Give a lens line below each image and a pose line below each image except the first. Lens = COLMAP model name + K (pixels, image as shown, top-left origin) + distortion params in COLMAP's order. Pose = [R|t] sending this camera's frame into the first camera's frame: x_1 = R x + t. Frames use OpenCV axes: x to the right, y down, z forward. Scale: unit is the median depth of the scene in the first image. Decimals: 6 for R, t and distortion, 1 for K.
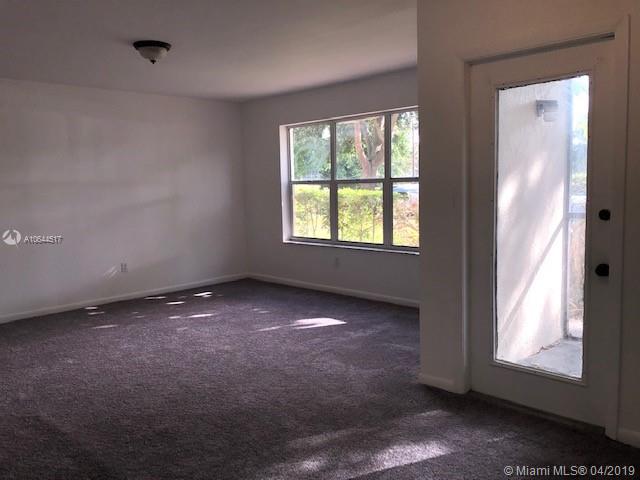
lens RADIAL K [[507.4, 0, 321.1], [0, 507.4, 238.7], [0, 0, 1]] dist [-0.003605, -0.005925]
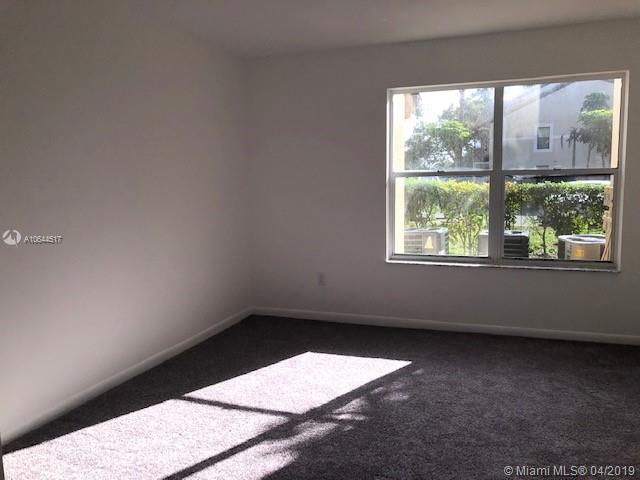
lens RADIAL K [[507.4, 0, 321.1], [0, 507.4, 238.7], [0, 0, 1]] dist [-0.003605, -0.005925]
pose [[0.902338, -0.037814, 0.429368, -0.442349], [0.038328, 0.999237, 0.007453, -0.033593], [-0.429322, 0.009732, 0.903099, 0.435263]]
